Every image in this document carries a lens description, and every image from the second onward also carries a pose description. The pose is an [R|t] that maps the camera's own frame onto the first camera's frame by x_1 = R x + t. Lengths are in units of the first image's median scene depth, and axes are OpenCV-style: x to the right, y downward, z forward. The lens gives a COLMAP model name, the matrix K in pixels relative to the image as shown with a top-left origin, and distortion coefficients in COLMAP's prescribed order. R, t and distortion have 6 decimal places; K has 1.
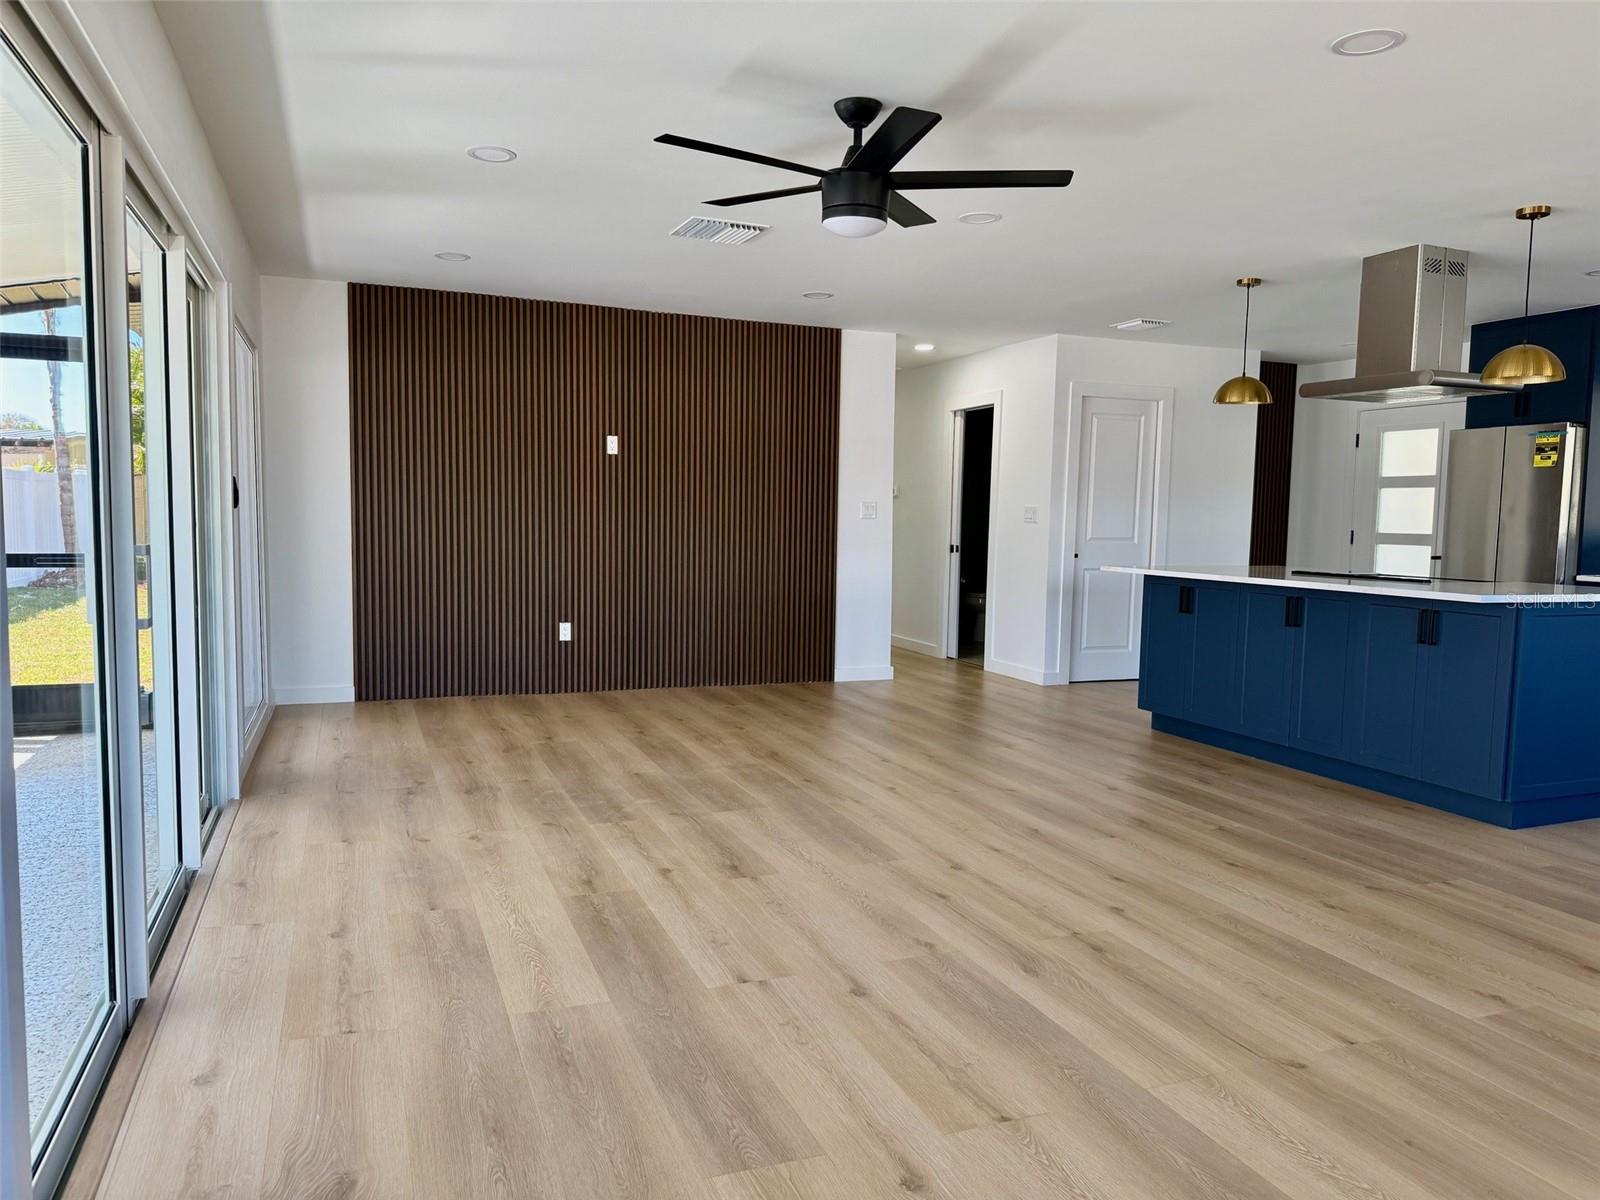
lens RADIAL K [[1124.1, 0, 795.1], [0, 1124.1, 612.7], [0, 0, 1]] dist [0.069175, -0.104807]
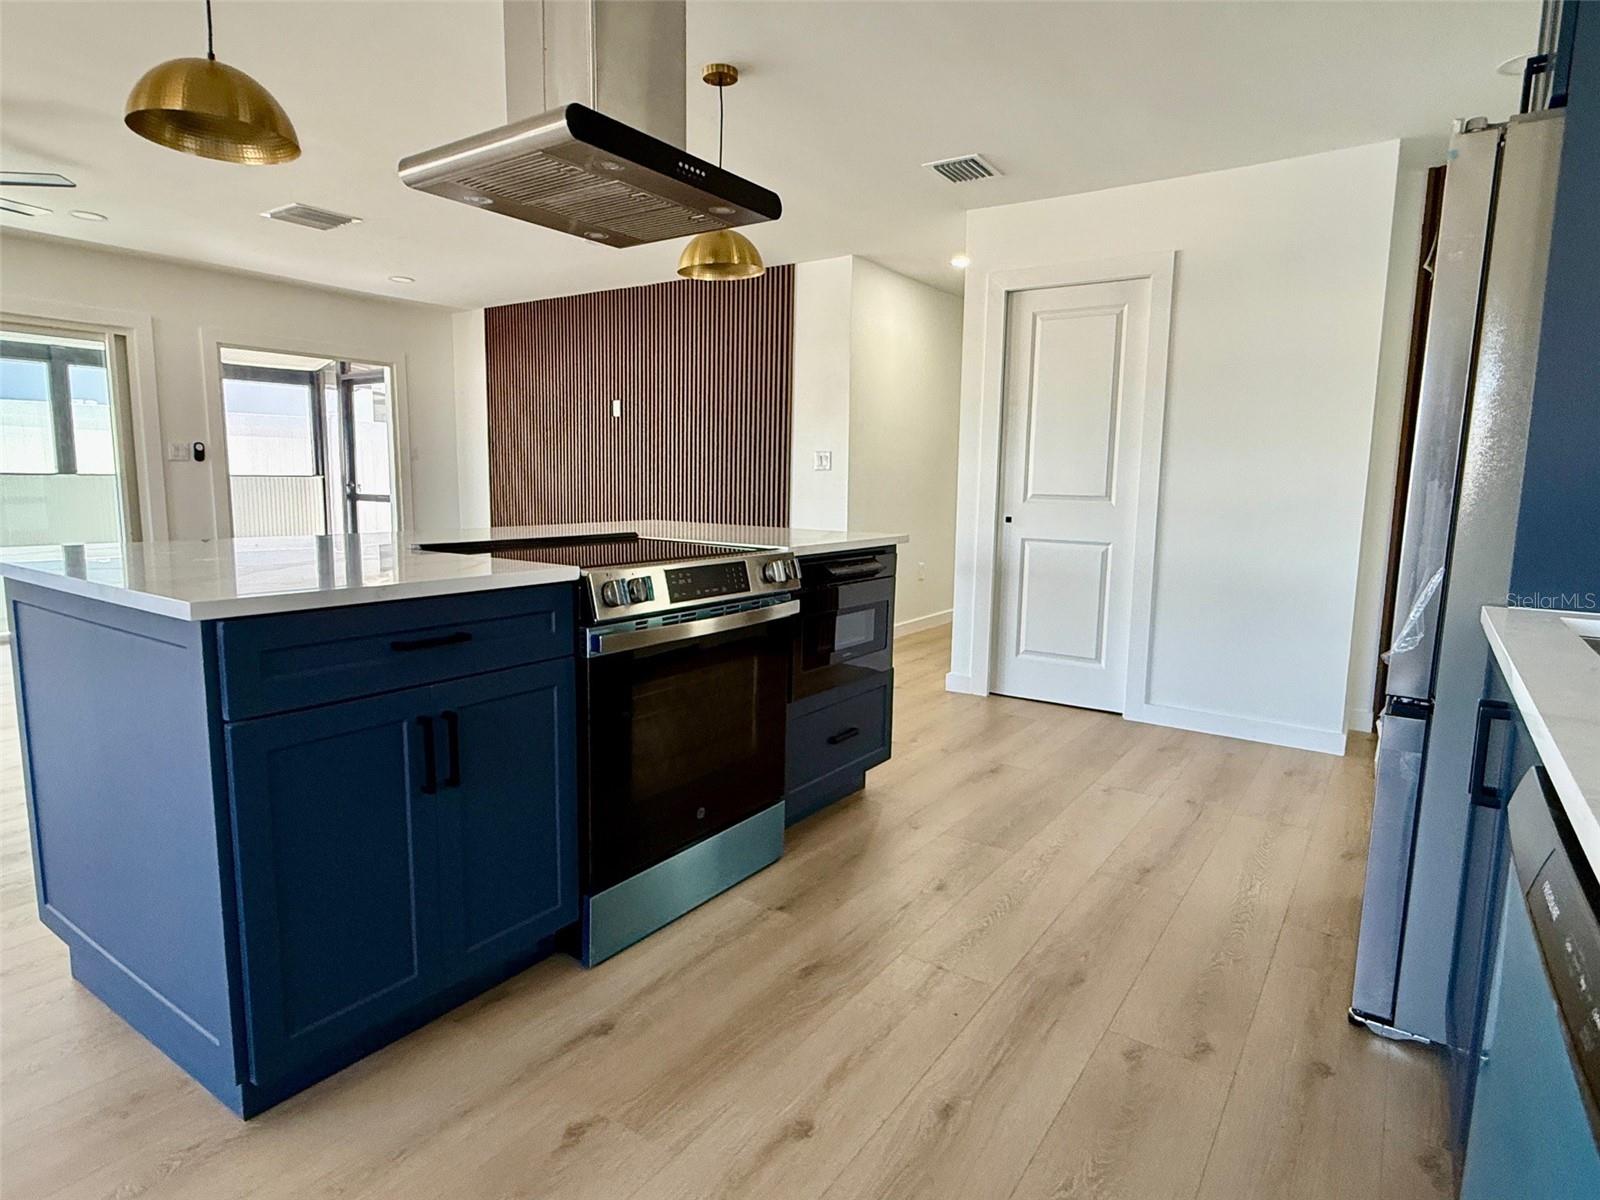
lens RADIAL K [[906.8, 0, 773.6], [0, 906.8, 599.0], [0, 0, 1]] dist [0.002498, 0.000697]
pose [[0.544042, 0.102710, -0.832748, 1.052840], [-0.078608, 0.994354, 0.071287, -0.048594], [0.835368, 0.026677, 0.549043, 0.917924]]
